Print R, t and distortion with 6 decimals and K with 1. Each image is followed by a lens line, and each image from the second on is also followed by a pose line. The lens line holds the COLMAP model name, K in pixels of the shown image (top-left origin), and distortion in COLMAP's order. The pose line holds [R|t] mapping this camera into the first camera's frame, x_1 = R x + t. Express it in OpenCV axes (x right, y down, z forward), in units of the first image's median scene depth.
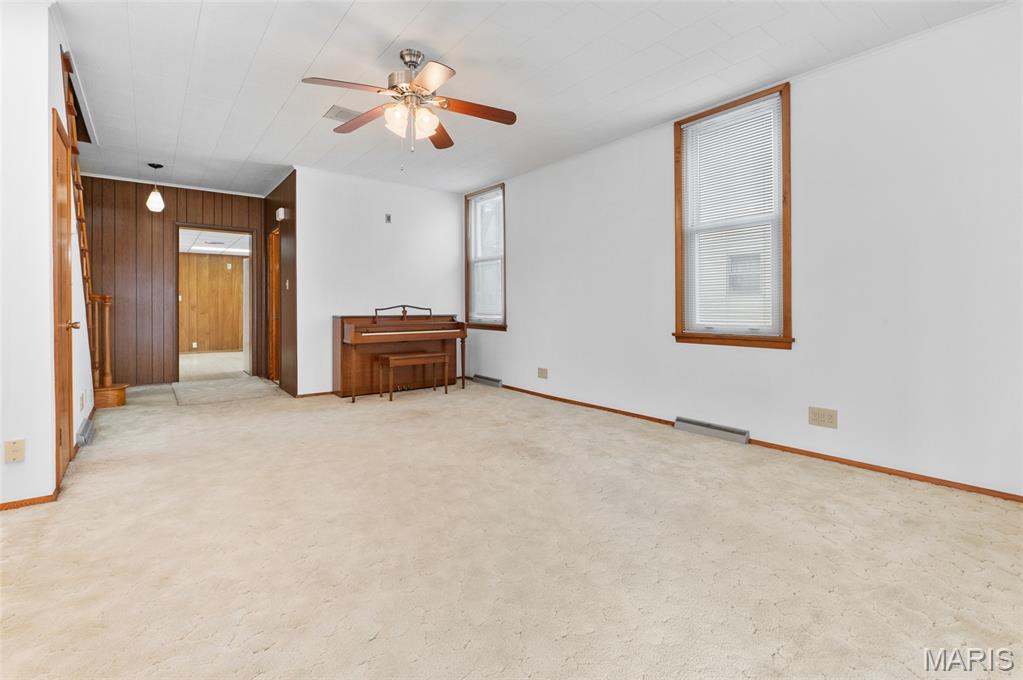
lens RADIAL K [[451.9, 0, 512.1], [0, 451.9, 306.0], [0, 0, 1]] dist [-0.000912, -0.000605]
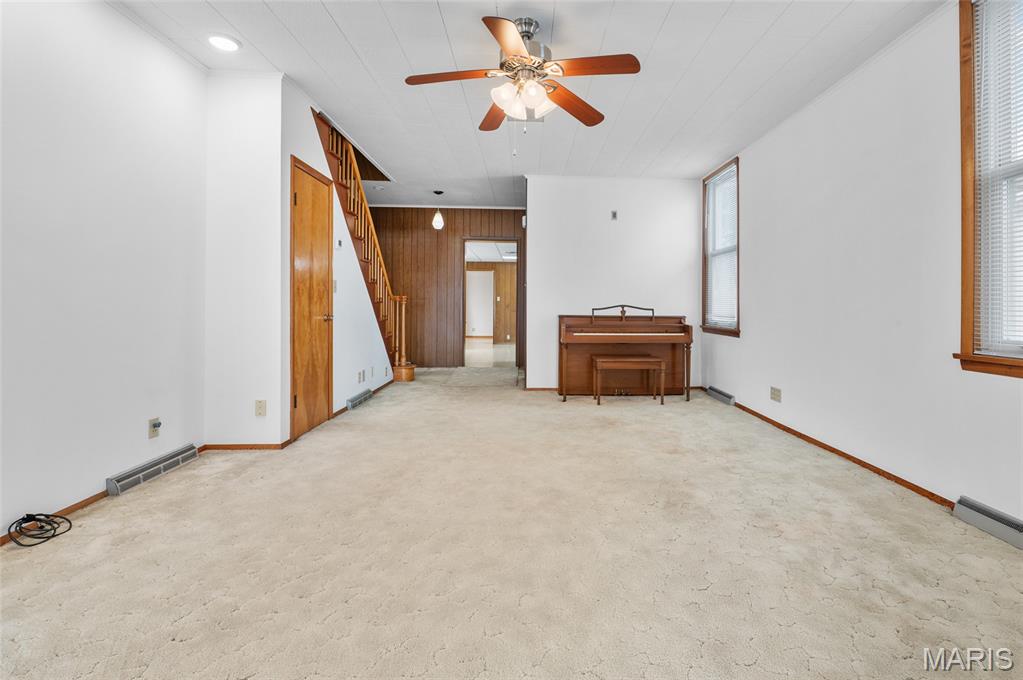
lens RADIAL K [[451.9, 0, 512.1], [0, 451.9, 306.0], [0, 0, 1]] dist [-0.000912, -0.000605]
pose [[0.831024, 0.007278, -0.556189, 0.094573], [-0.007751, 0.999969, 0.001504, 0.000654], [0.556183, 0.003061, 0.831054, 0.087361]]
